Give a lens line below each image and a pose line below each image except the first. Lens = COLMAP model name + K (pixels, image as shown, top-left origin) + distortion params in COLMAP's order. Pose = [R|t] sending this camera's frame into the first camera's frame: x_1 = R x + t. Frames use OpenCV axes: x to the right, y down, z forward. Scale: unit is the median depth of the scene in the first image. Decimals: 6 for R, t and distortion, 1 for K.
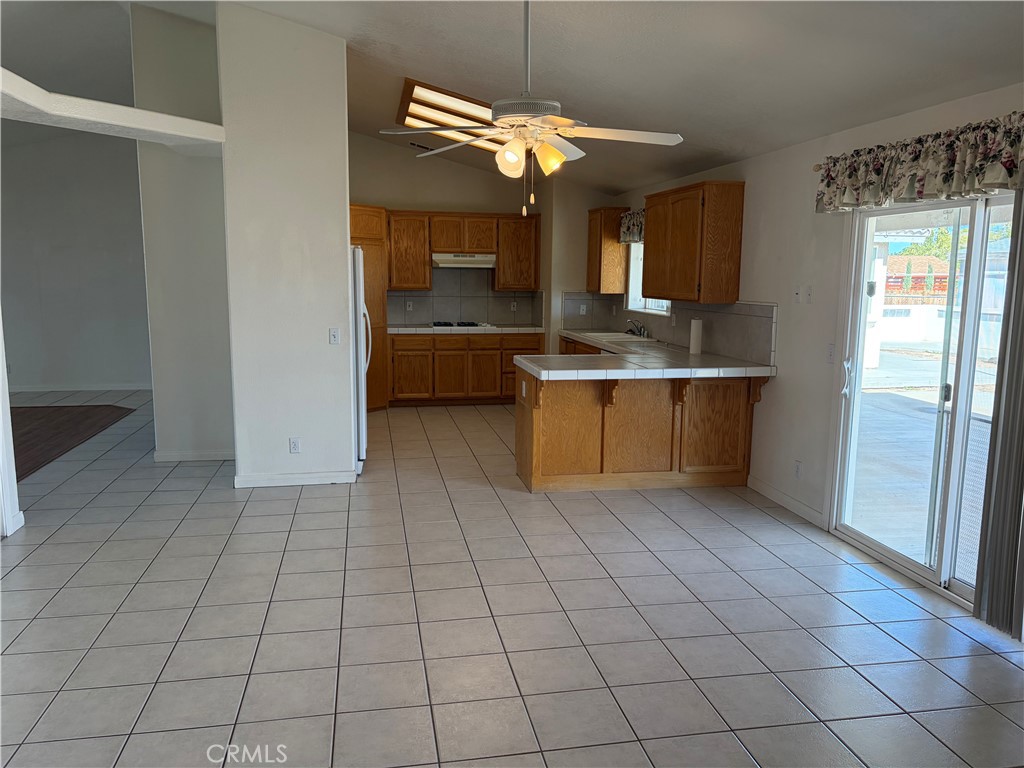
lens RADIAL K [[786.5, 0, 516.1], [0, 786.5, 383.2], [0, 0, 1]] dist [0.068672, -0.045113]
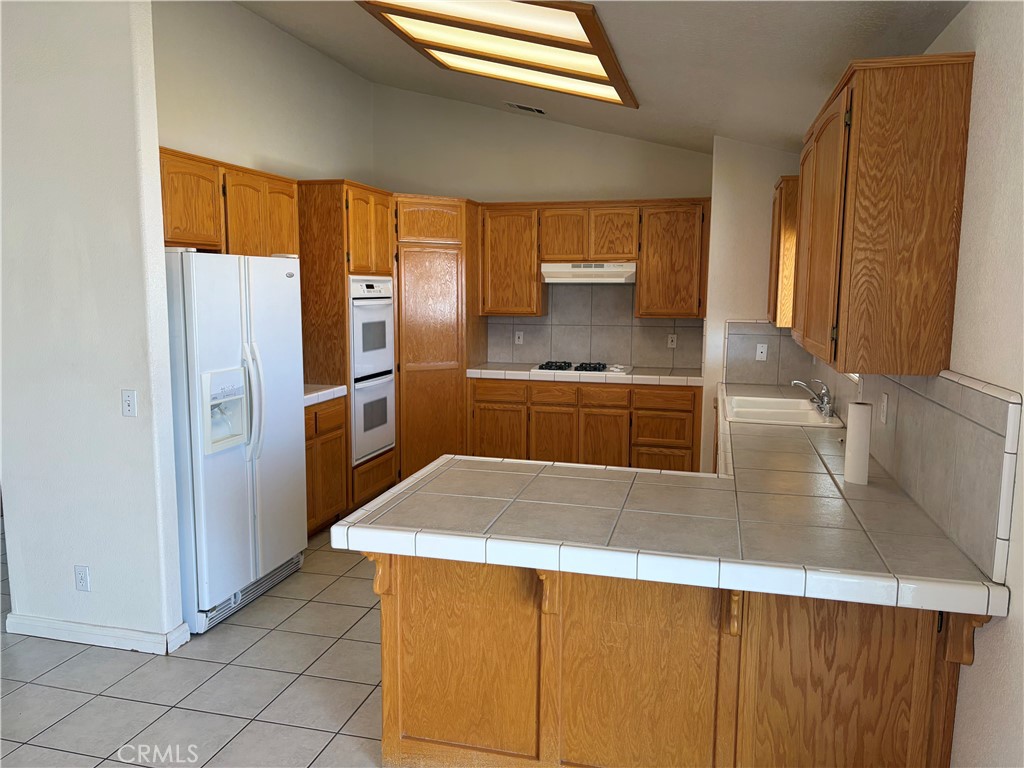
lens RADIAL K [[786.5, 0, 503.4], [0, 786.5, 385.4], [0, 0, 1]] dist [0.068672, -0.045113]
pose [[0.899428, 0.051536, -0.434019, 0.168716], [-0.057648, 0.998337, -0.000920, -0.055262], [0.433249, 0.025848, 0.900903, 0.368001]]
